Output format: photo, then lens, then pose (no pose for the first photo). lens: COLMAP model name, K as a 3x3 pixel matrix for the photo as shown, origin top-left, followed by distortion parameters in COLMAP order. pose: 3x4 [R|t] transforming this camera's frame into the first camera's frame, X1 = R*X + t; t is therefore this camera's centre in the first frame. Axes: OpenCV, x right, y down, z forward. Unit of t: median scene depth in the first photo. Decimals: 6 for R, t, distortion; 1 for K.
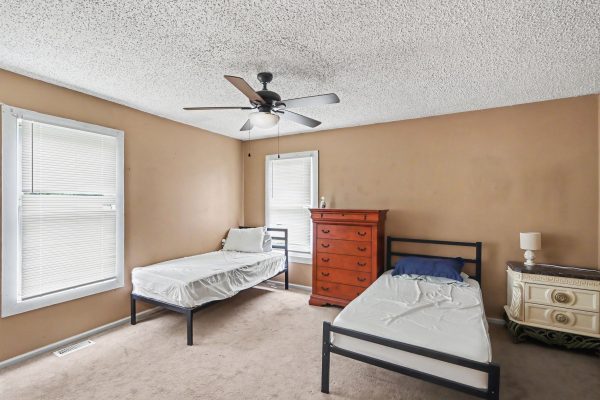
lens RADIAL K [[282.2, 0, 298.9], [0, 282.2, 202.6], [0, 0, 1]] dist [0.006152, 0.000541]
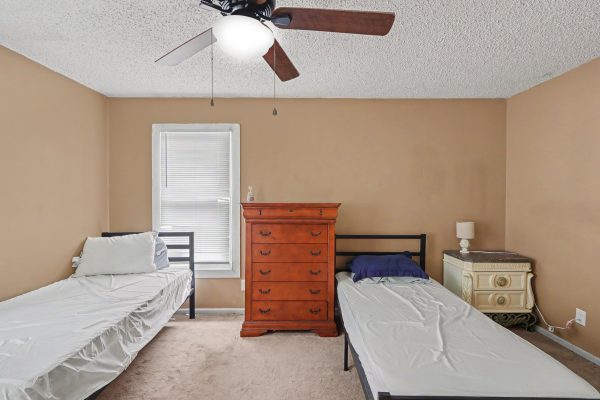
lens RADIAL K [[282.2, 0, 299.6], [0, 282.2, 198.3], [0, 0, 1]] dist [0.006152, 0.000541]
pose [[0.866626, -0.011091, 0.498835, -0.207928], [0.002765, 0.999844, 0.017425, -0.002365], [-0.498951, -0.013722, 0.866522, 0.343551]]
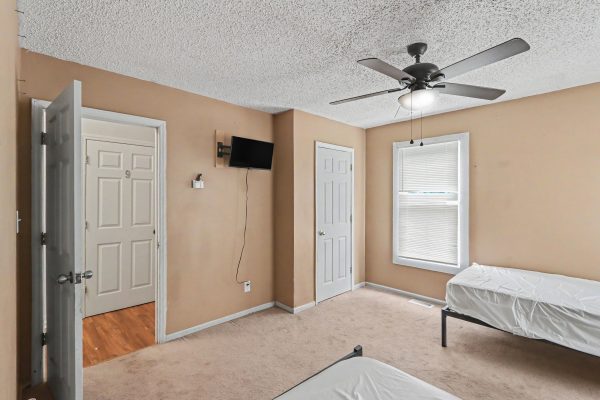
lens RADIAL K [[282.2, 0, 298.7], [0, 282.2, 194.9], [0, 0, 1]] dist [0.006152, 0.000541]
pose [[-0.260329, -0.002489, -0.965517, 0.545820], [-0.015985, 0.999871, 0.001732, -0.005048], [0.965388, 0.015885, -0.260336, 0.617113]]
